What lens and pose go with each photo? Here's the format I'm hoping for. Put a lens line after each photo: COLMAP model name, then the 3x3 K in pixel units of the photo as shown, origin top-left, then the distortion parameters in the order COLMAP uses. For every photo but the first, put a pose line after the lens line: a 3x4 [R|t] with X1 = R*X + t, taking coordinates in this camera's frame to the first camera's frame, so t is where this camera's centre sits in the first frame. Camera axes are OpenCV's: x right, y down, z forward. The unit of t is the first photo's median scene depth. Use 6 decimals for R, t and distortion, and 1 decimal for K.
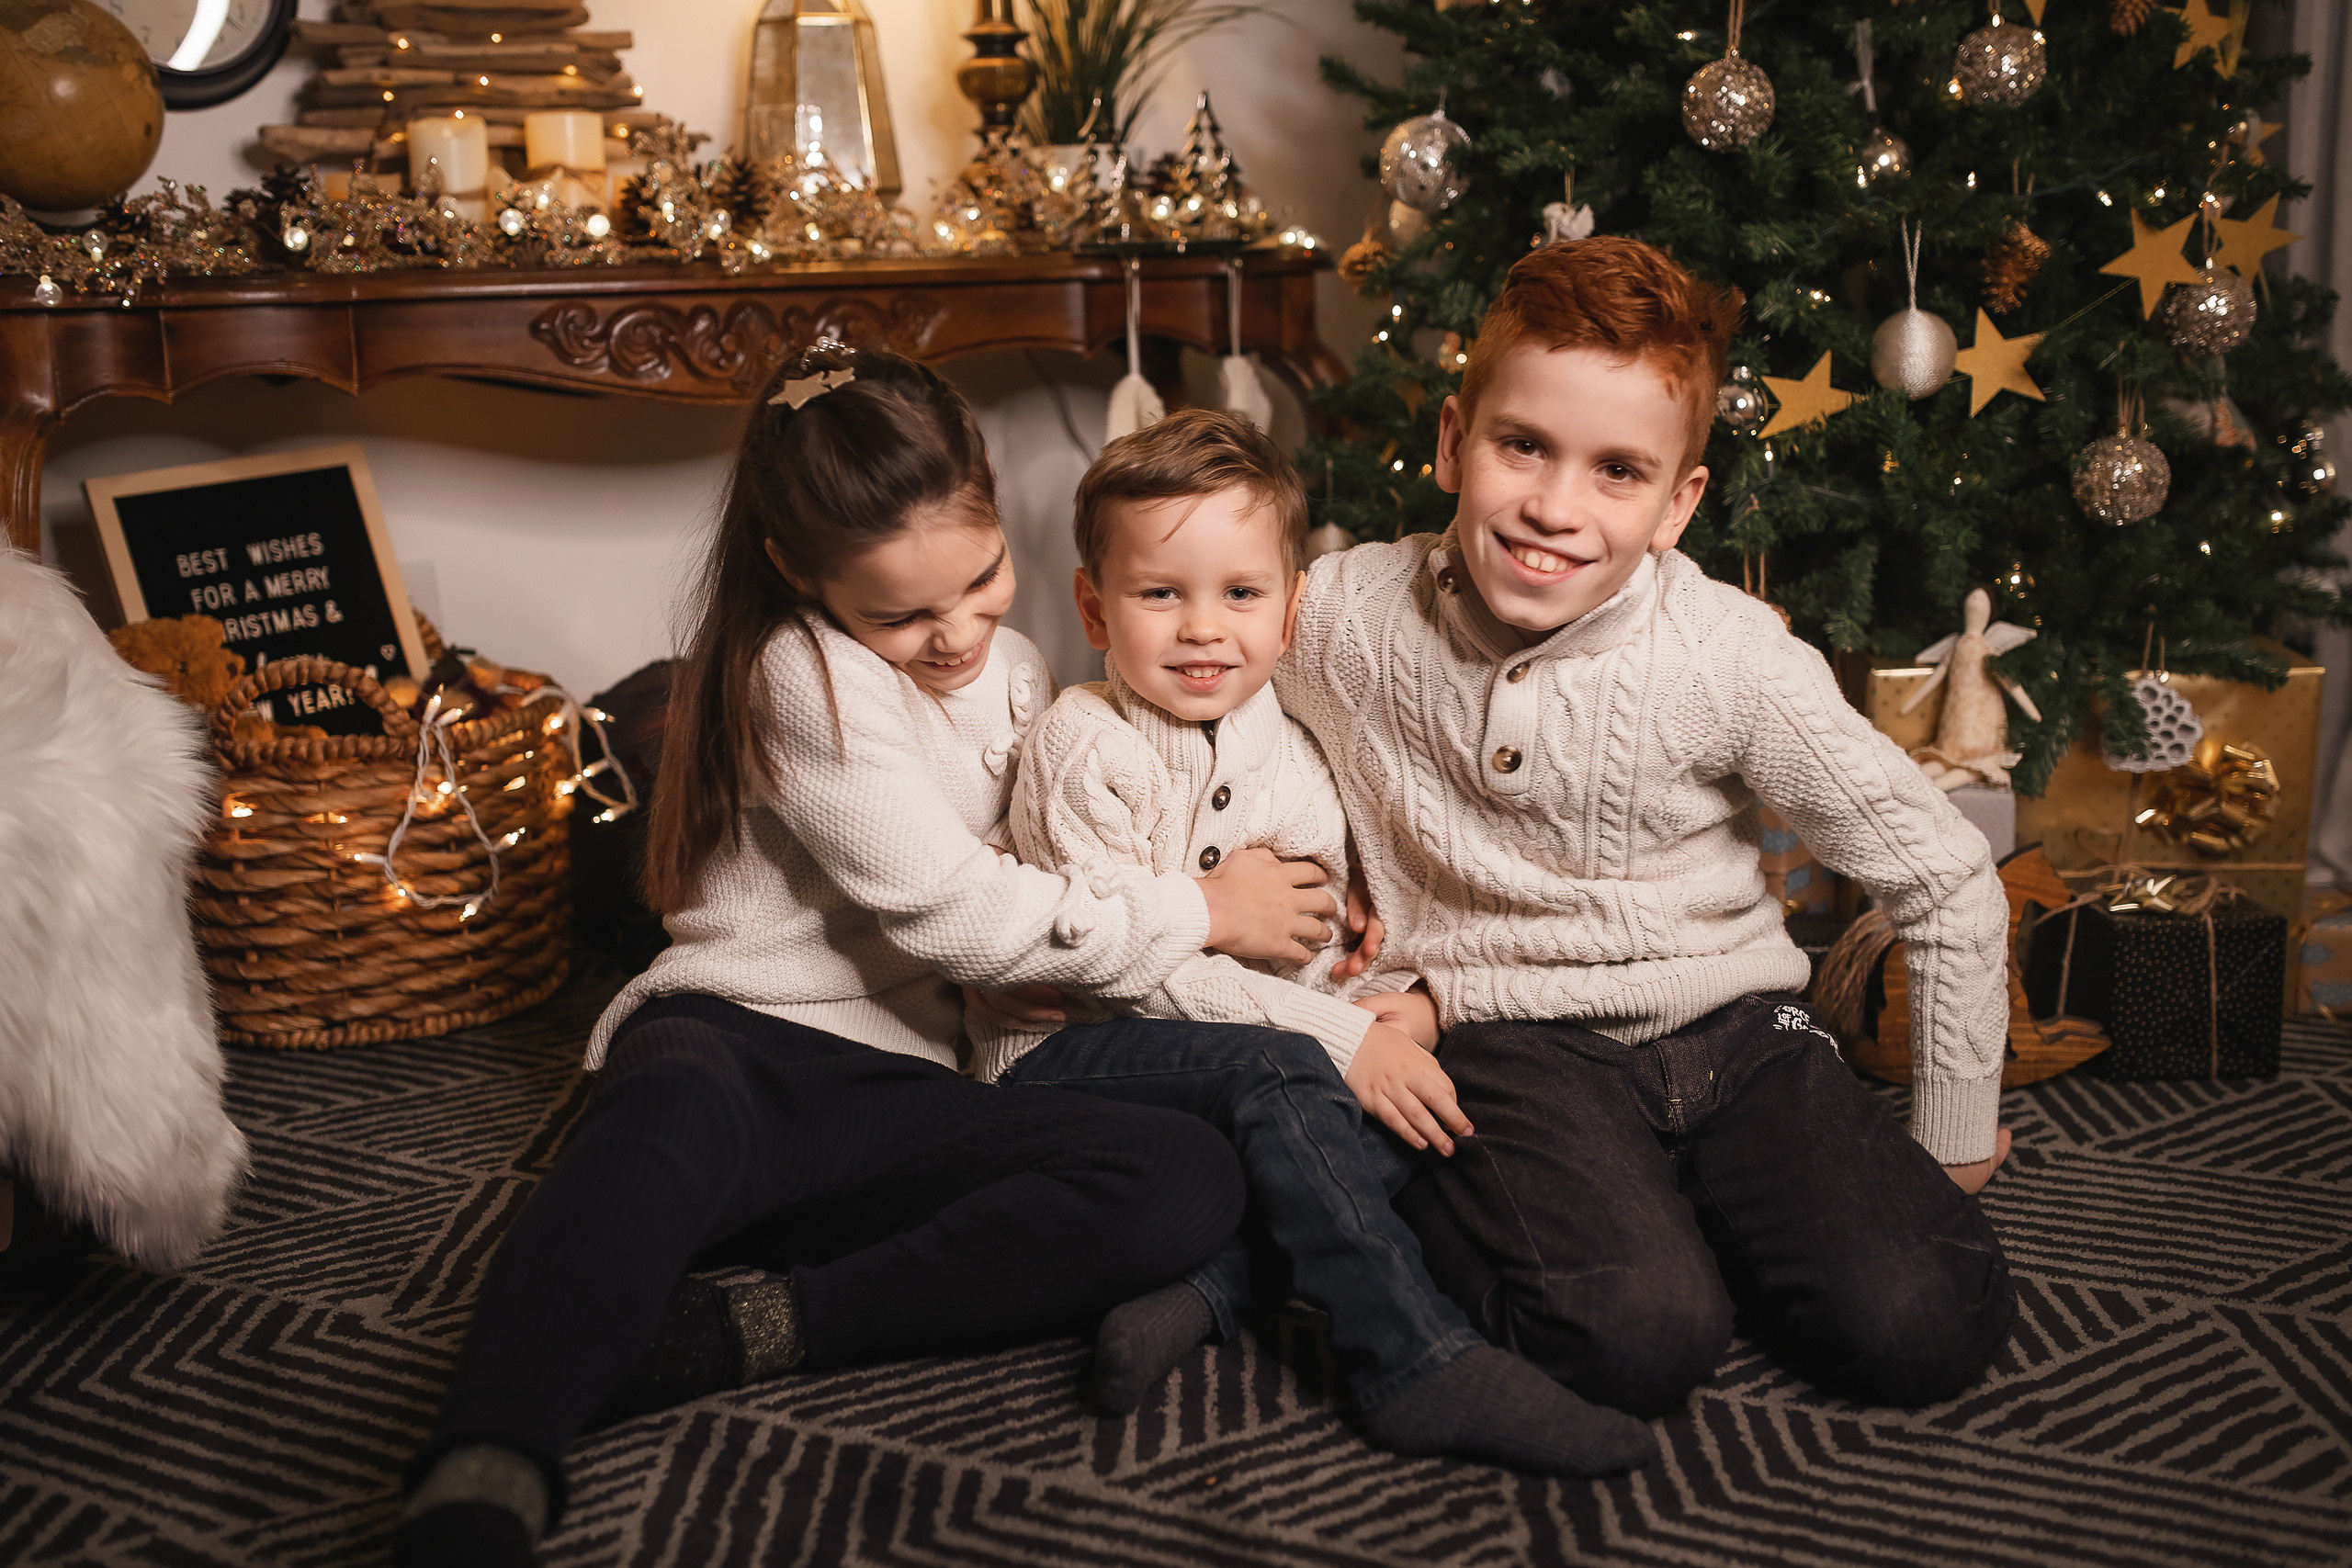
lens RADIAL K [[2410.2, 0, 1140.3], [0, 2410.2, 785.5], [0, 0, 1]] dist [-0.057177, 0.101802]
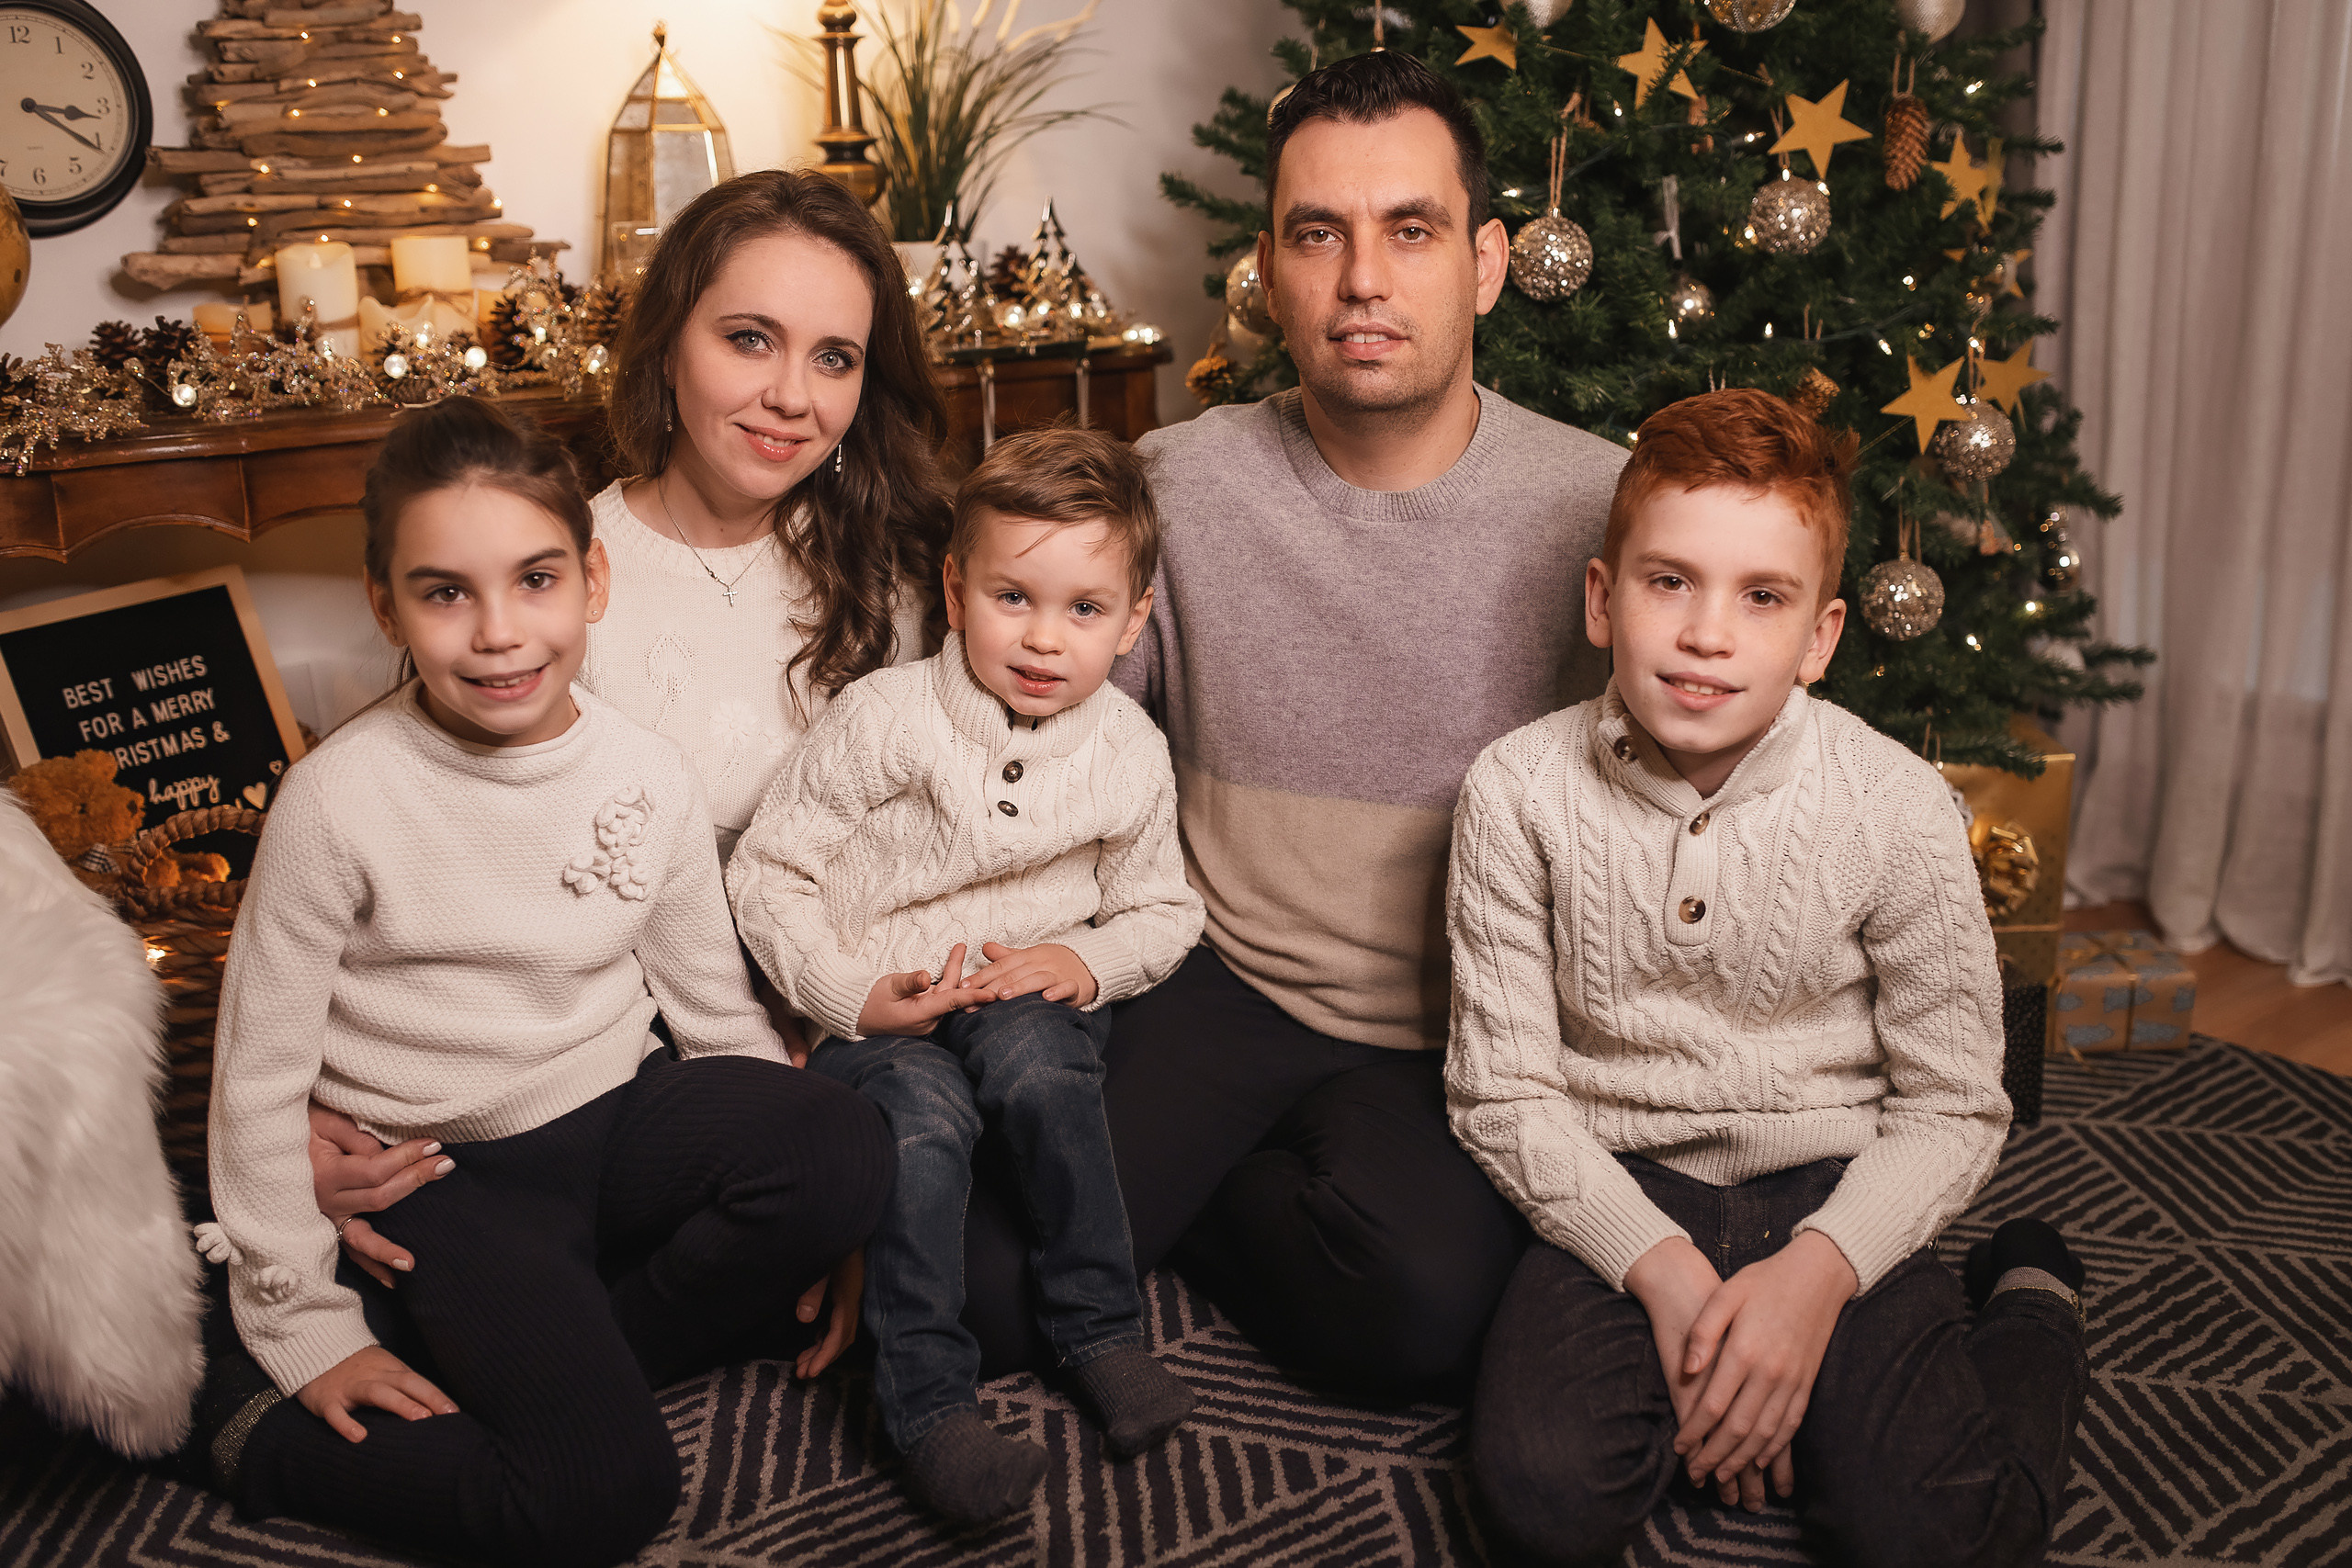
lens RADIAL K [[2378.8, 0, 1205.2], [0, 2378.8, 790.4], [0, 0, 1]] dist [-0.057148, 0.101248]
pose [[0.992434, -0.032313, 0.118449, -0.045412], [0.026720, 0.998466, 0.048504, -0.097794], [-0.119835, -0.044973, 0.991775, -0.059697]]
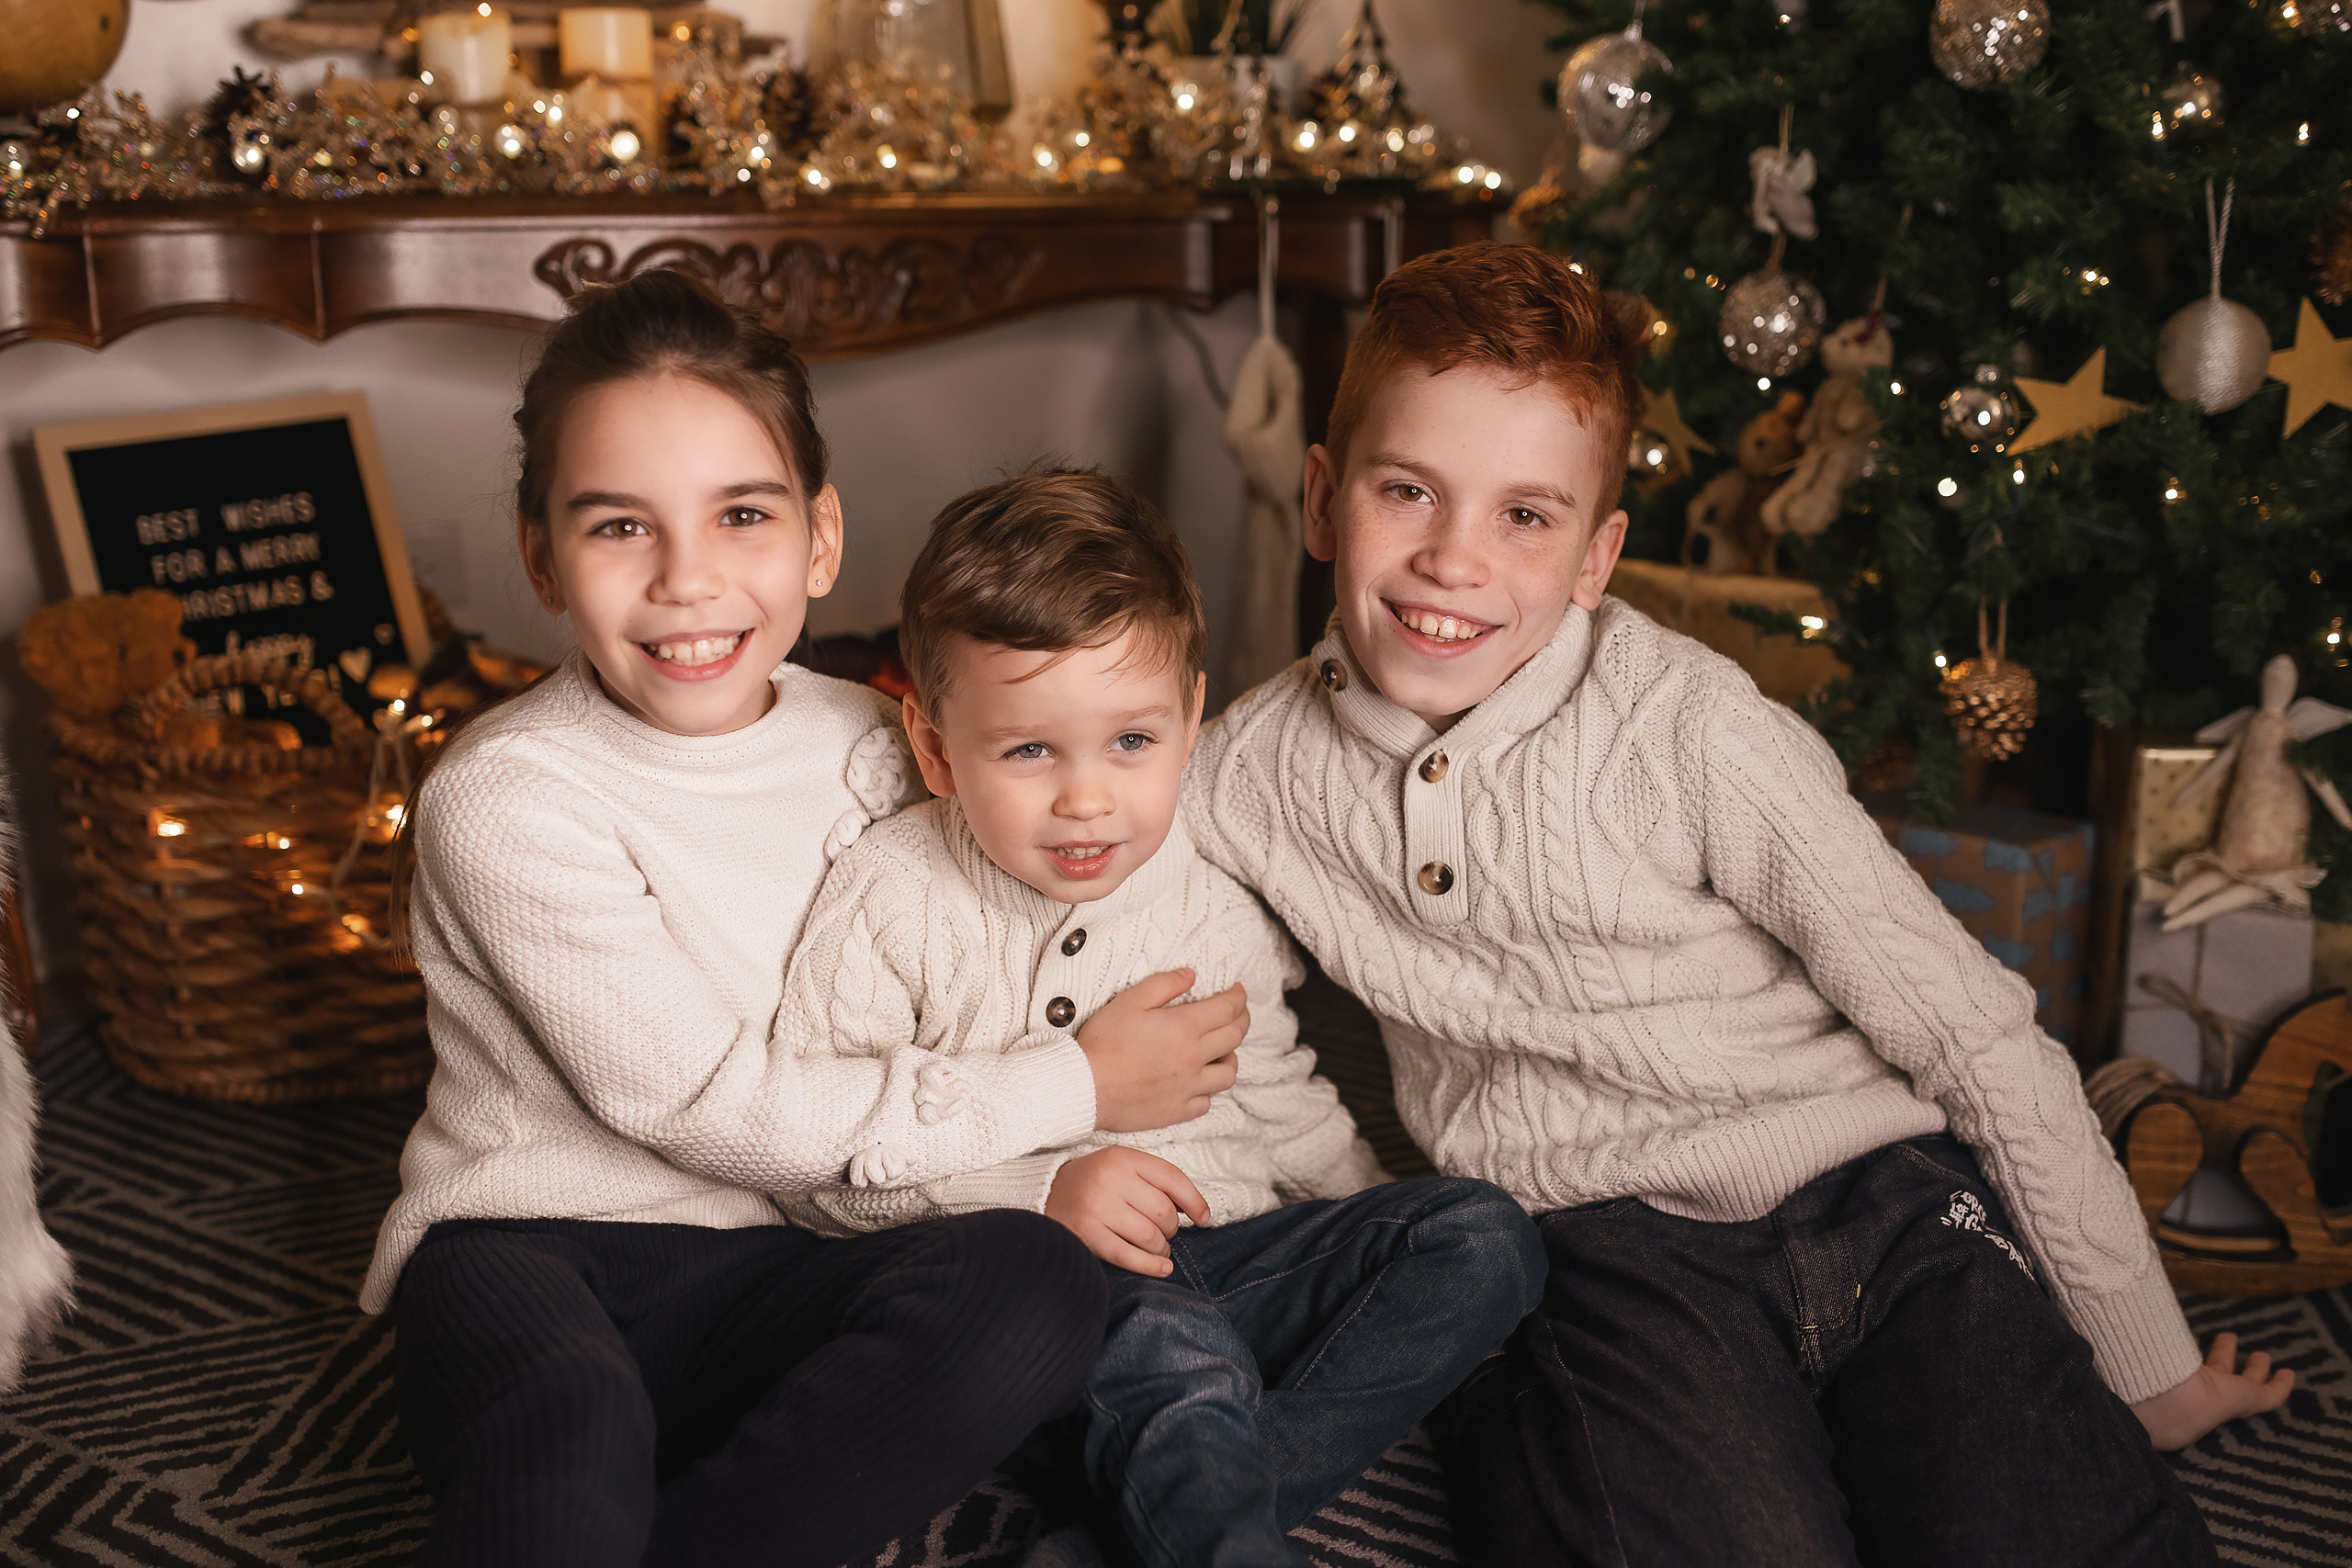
lens RADIAL K [[2490.5, 0, 1176.0], [0, 2490.5, 784.0], [0, 0, 1]] dist [-0.062478, 0.107991]
pose [[0.994889, 0.046027, -0.089873, 0.062266], [-0.043193, 0.998514, 0.033229, -0.050666], [0.091269, -0.029177, 0.995399, 0.155944]]
